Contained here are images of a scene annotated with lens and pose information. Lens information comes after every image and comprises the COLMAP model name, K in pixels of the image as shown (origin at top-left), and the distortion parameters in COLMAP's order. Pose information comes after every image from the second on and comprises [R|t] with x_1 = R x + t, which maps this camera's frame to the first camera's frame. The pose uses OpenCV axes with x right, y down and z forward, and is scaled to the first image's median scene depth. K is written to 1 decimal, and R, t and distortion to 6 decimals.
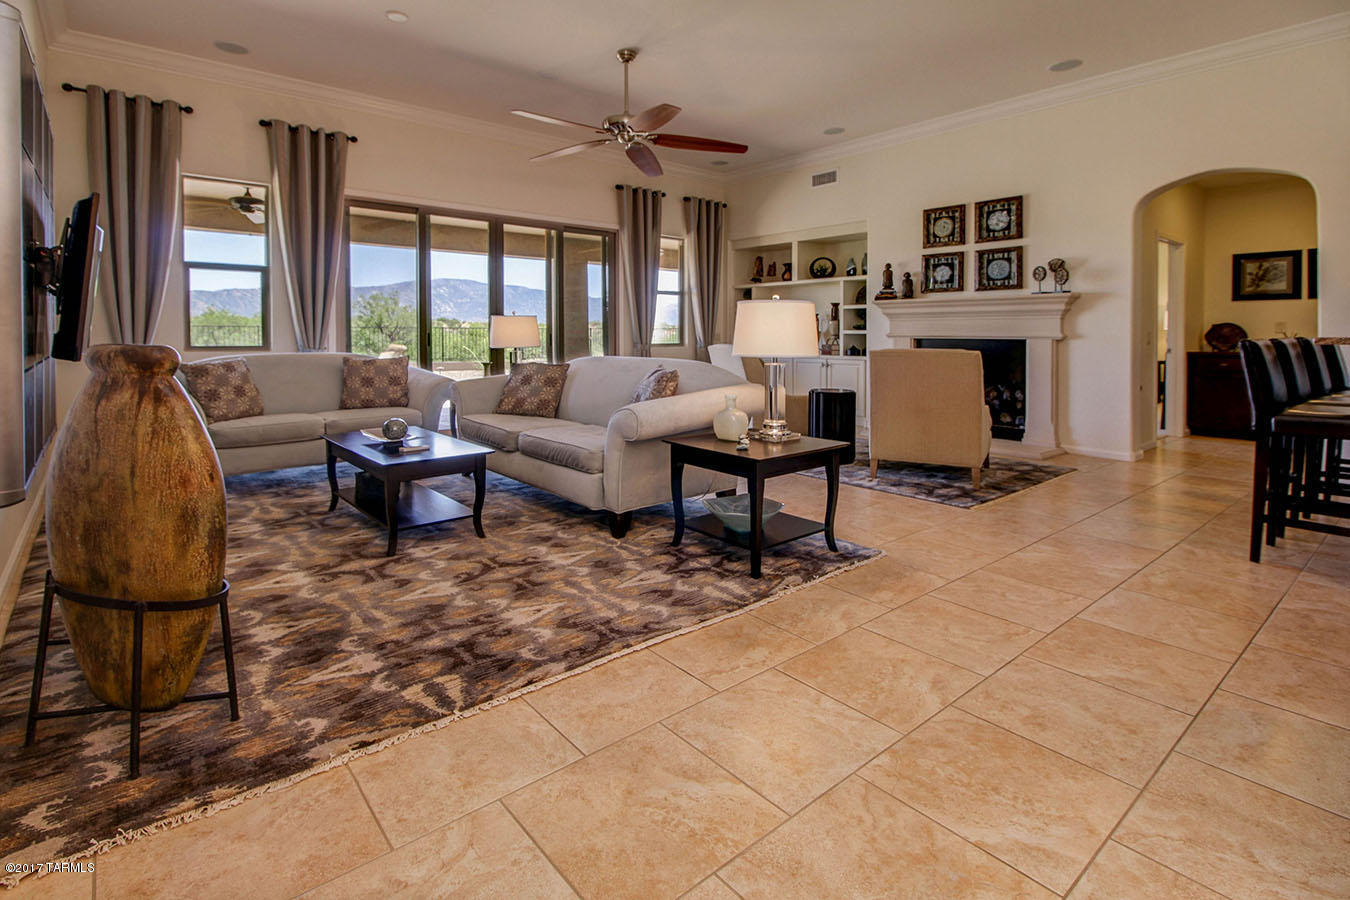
lens RADIAL K [[578.5, 0, 676.4], [0, 578.5, 346.5], [0, 0, 1]] dist [-0.001325, -0.000579]
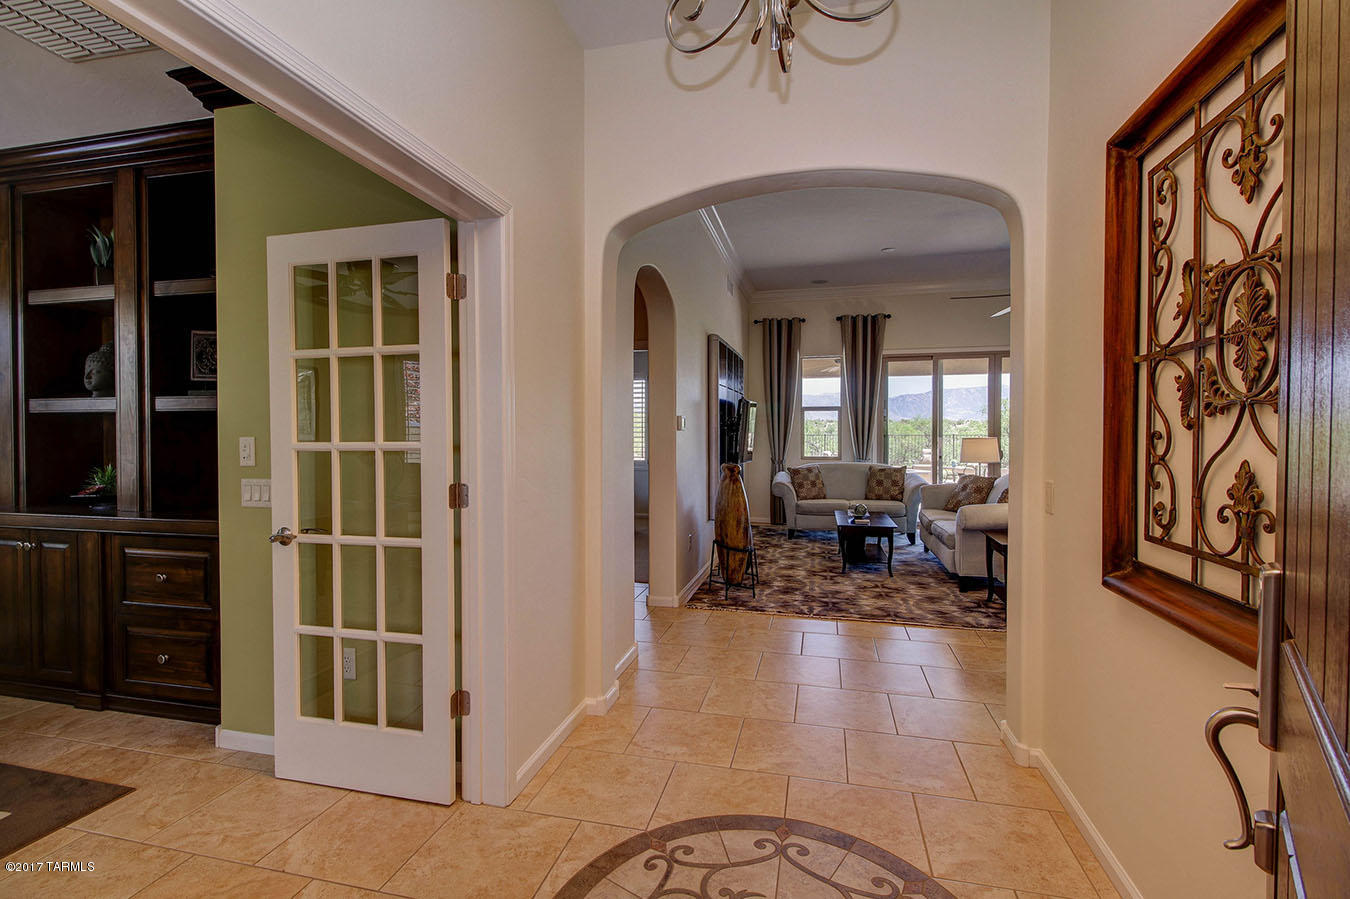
lens RADIAL K [[620.7, 0, 670.5], [0, 620.7, 445.7], [0, 0, 1]] dist [-0.000505, -0.000434]
pose [[0.526168, 0.005791, -0.850361, 1.237147], [-0.009216, 0.999957, 0.001108, -0.073779], [0.850331, 0.007254, 0.526198, -0.733334]]
